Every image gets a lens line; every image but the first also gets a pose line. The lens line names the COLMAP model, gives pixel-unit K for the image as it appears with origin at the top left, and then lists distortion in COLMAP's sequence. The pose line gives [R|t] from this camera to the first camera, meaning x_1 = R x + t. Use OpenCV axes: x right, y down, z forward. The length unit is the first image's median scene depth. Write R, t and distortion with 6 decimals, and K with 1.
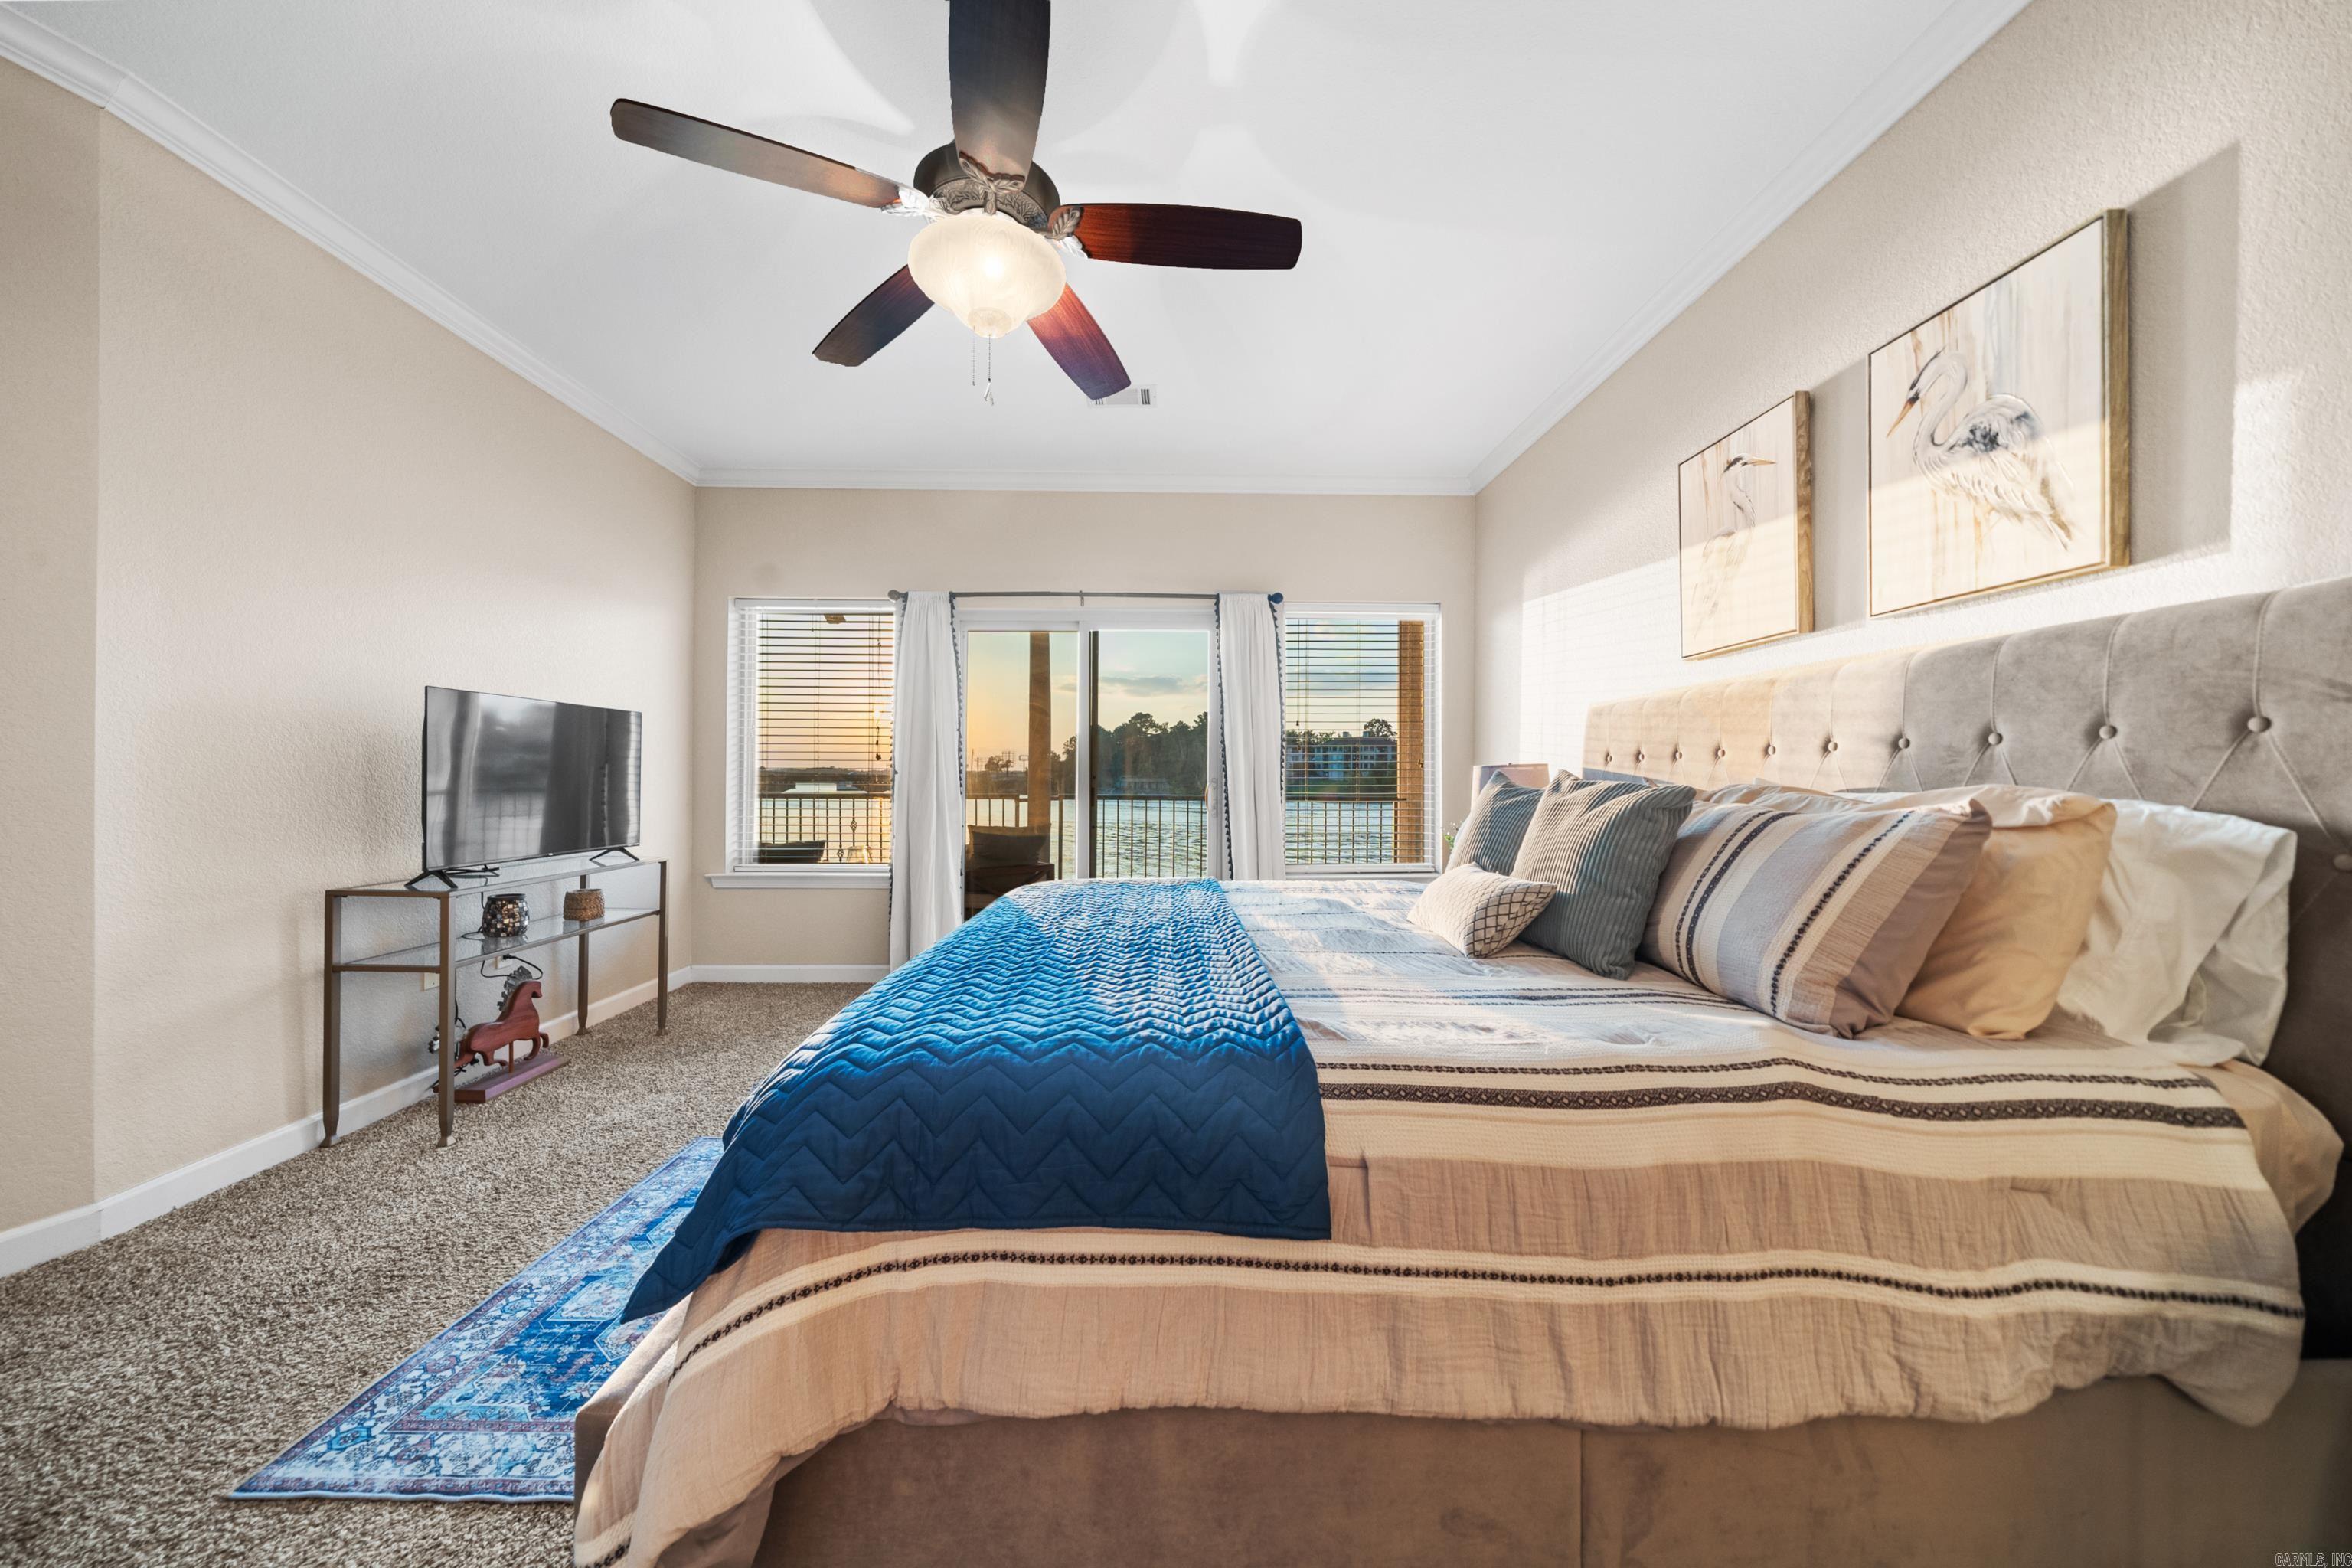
lens RADIAL K [[798.8, 0, 1174.9], [0, 798.8, 780.4], [0, 0, 1]] dist [-0.005485, 0.000132]
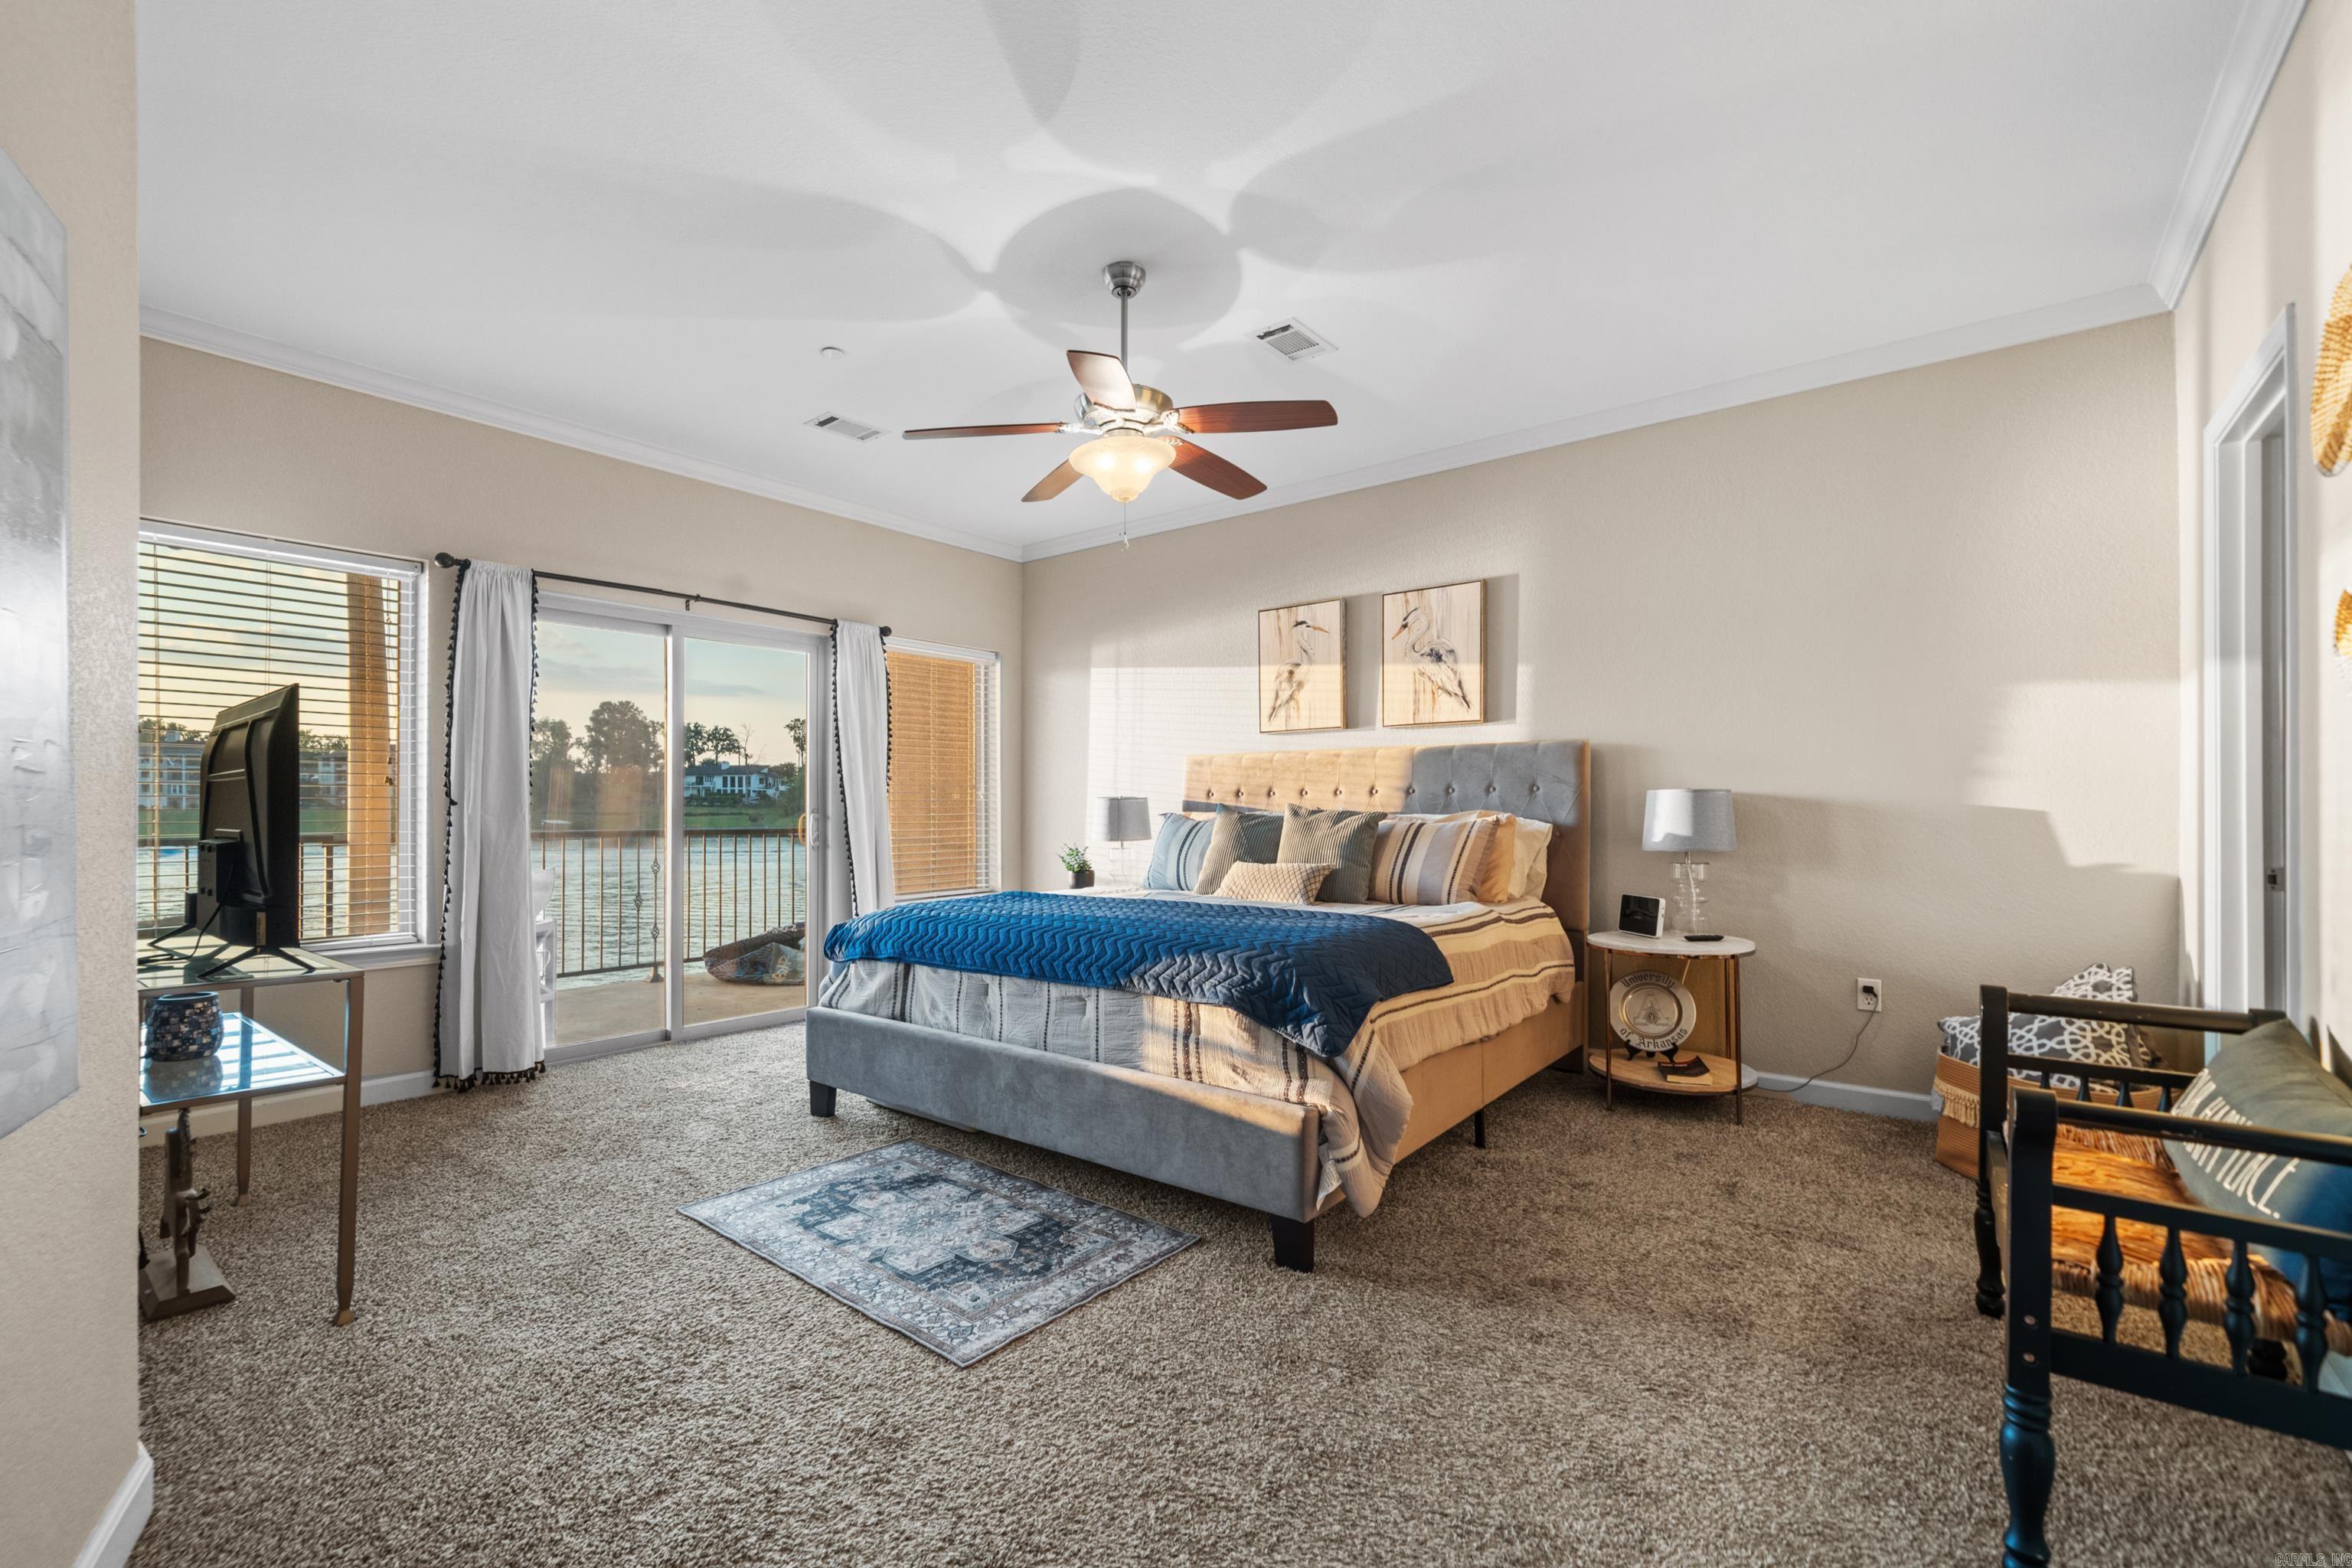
lens RADIAL K [[1003.1, 0, 1143.3], [0, 1003.1, 819.7], [0, 0, 1]] dist [0.015135, -0.000021]
pose [[0.651238, -0.013701, 0.758750, -1.523565], [0.005816, 0.999898, 0.013064, -0.008409], [-0.758851, -0.004095, 0.651251, -0.201561]]
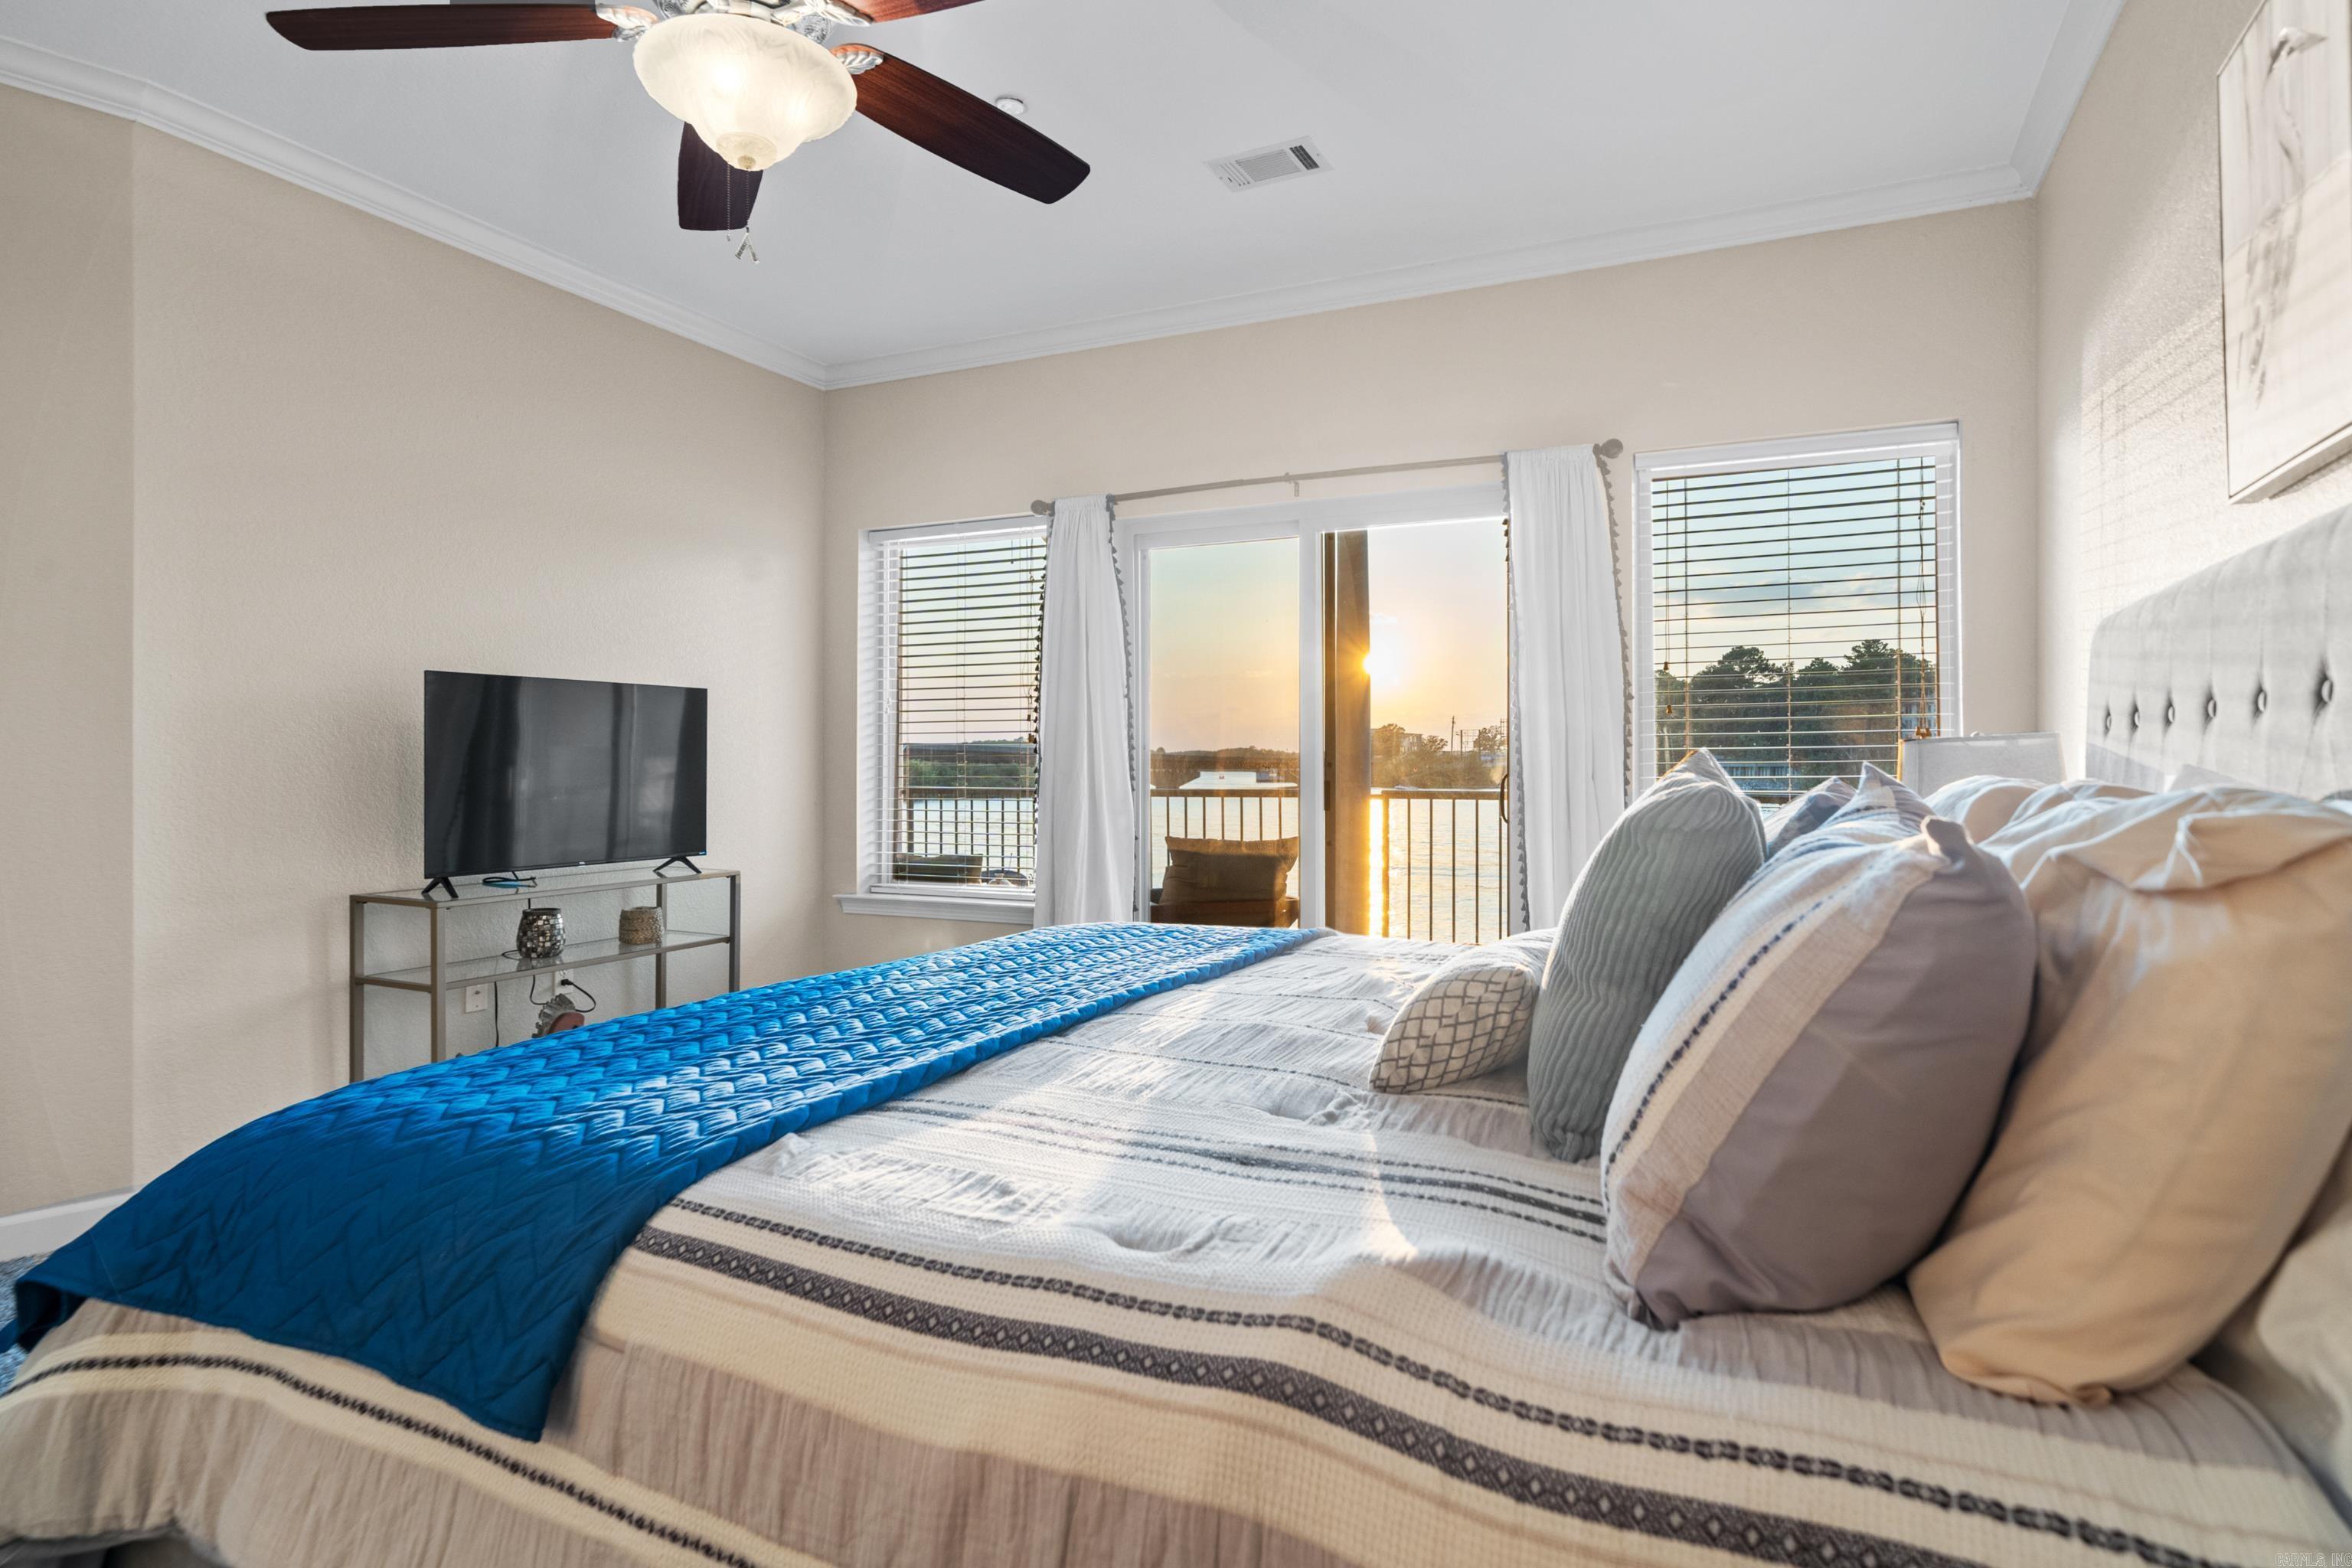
lens RADIAL K [[1272.3, 0, 1186.3], [0, 1272.3, 751.6], [0, 0, 1]] dist [0.001128, 0.003847]
pose [[0.897562, -0.011092, -0.440749, 0.610936], [0.006382, 0.999906, -0.012168, -0.006258], [0.440842, 0.008109, 0.897548, 0.124013]]
